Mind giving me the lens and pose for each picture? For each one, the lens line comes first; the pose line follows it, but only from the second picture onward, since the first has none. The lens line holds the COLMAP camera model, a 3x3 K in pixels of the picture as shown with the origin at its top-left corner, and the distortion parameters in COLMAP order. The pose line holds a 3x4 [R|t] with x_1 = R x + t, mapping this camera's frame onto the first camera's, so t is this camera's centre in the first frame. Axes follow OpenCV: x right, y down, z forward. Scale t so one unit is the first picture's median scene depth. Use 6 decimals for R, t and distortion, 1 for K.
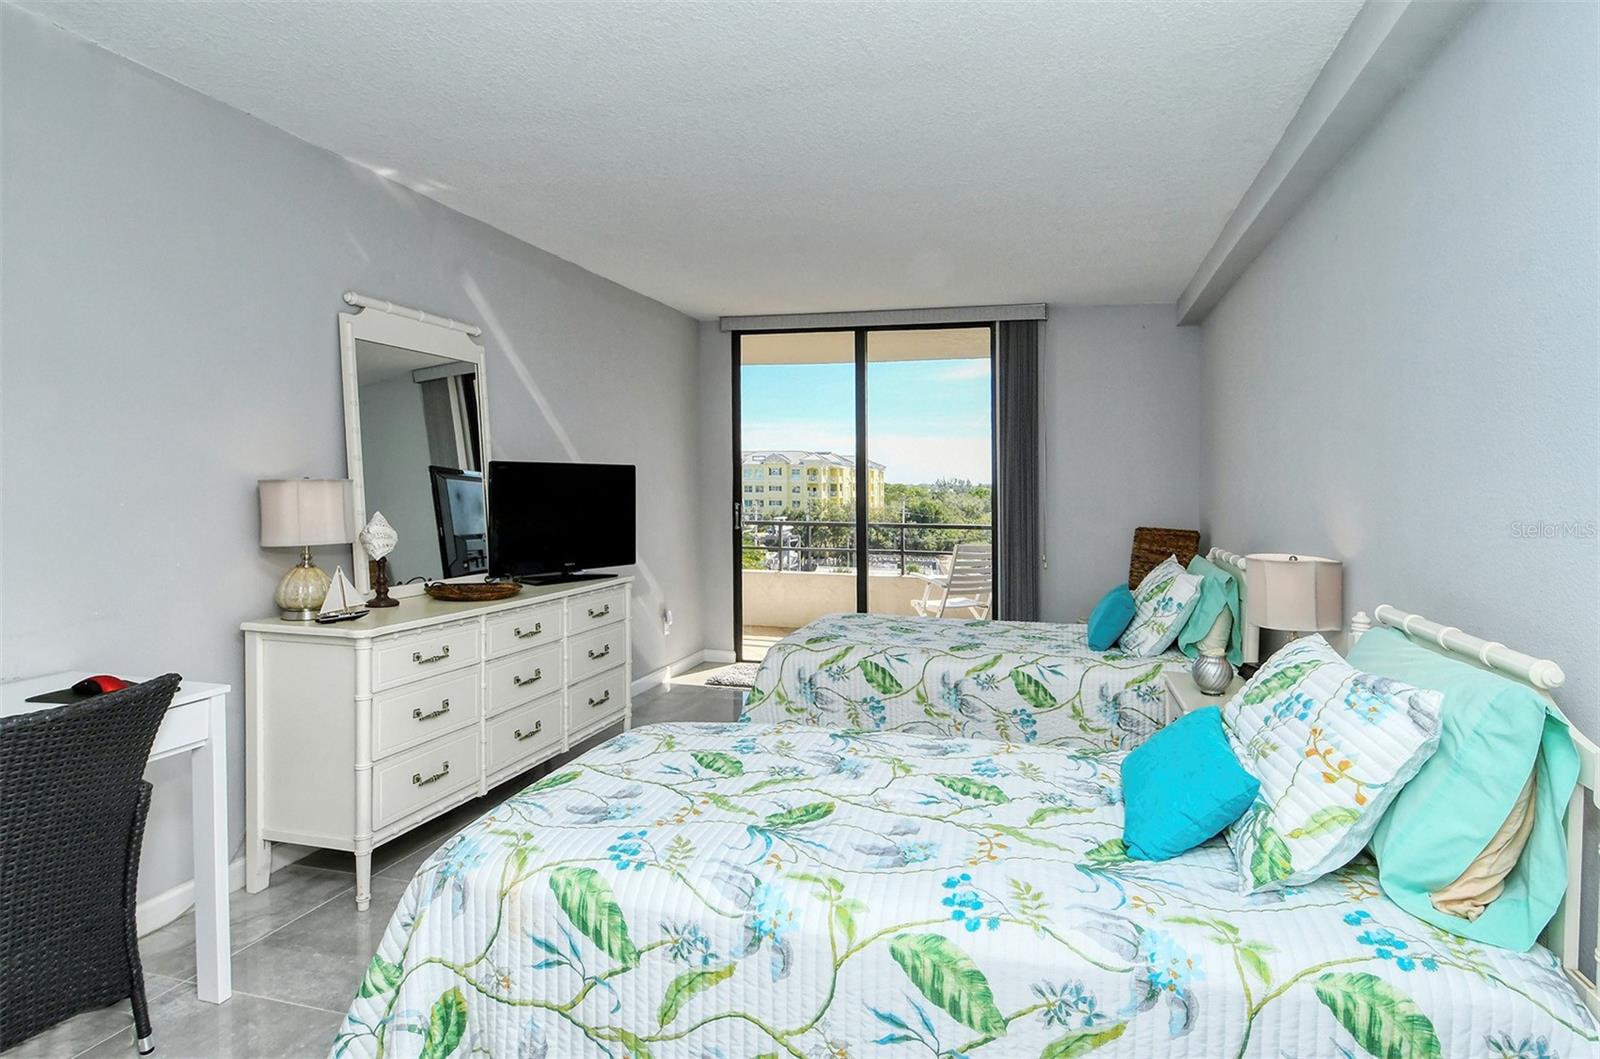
lens RADIAL K [[857.7, 0, 811.4], [0, 857.7, 460.0], [0, 0, 1]] dist [0.034515, -0.016884]
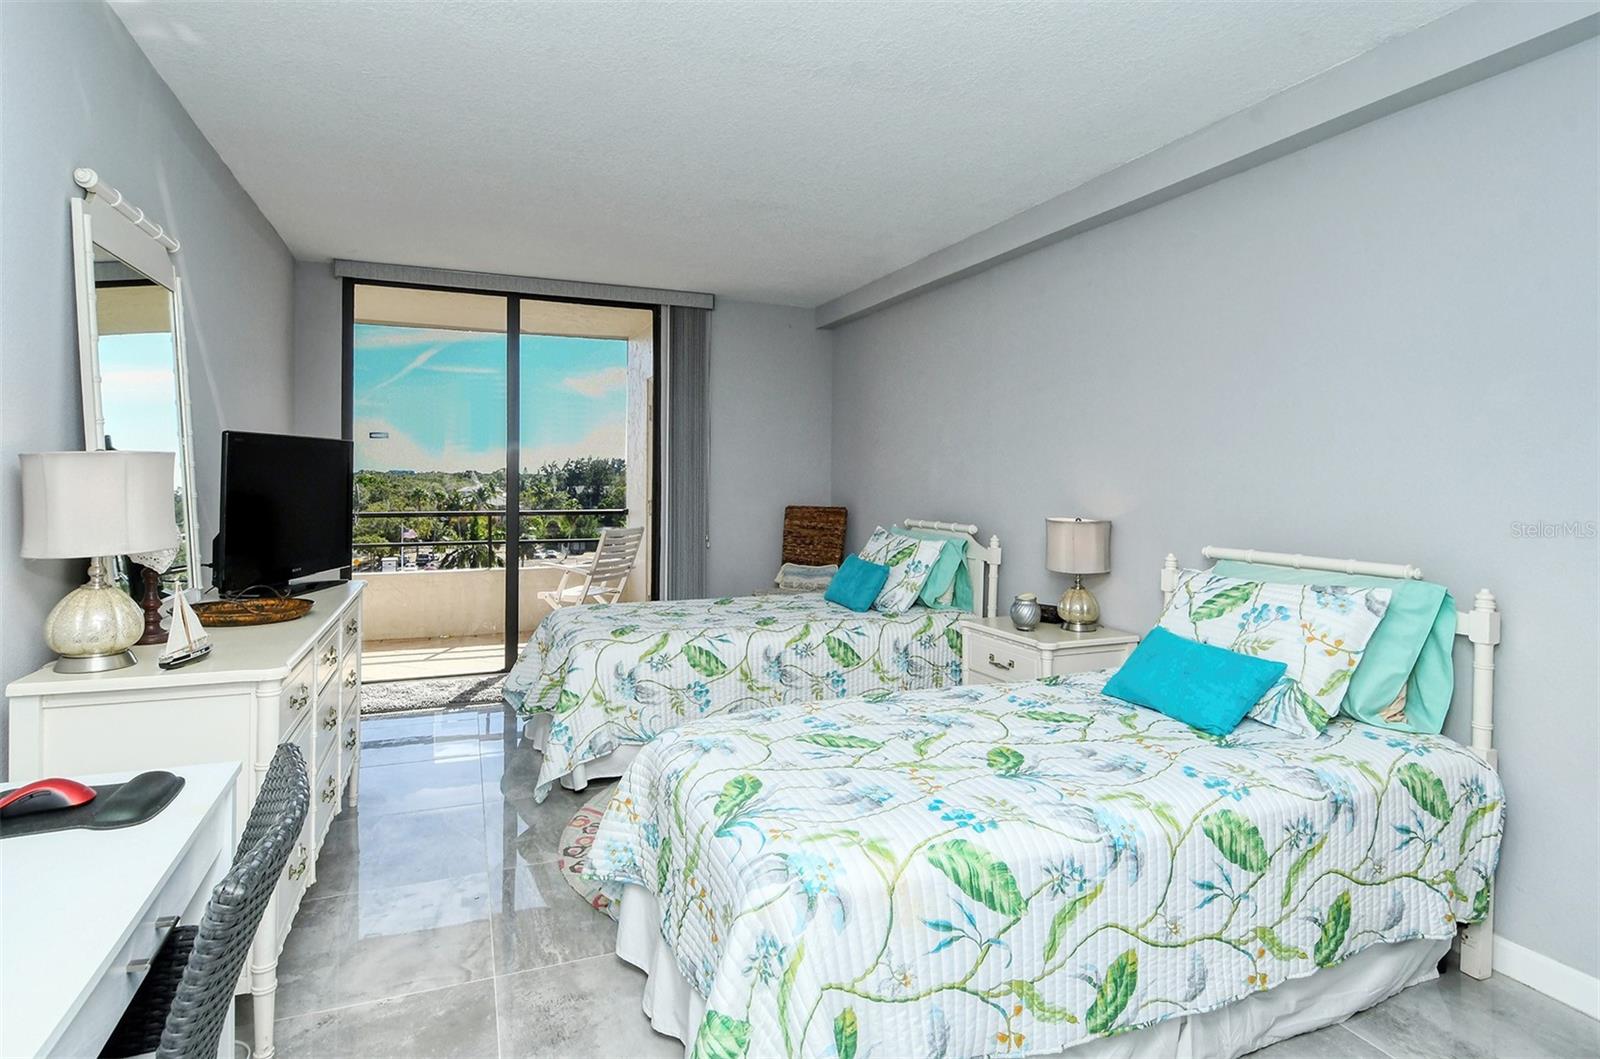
lens RADIAL K [[861.4, 0, 843.3], [0, 861.4, 481.2], [0, 0, 1]] dist [0.029116, -0.000352]
pose [[0.802263, -0.007963, 0.596917, -0.395414], [-0.014305, 0.999368, 0.032557, 0.012775], [-0.596799, -0.034658, 0.801642, 0.122959]]
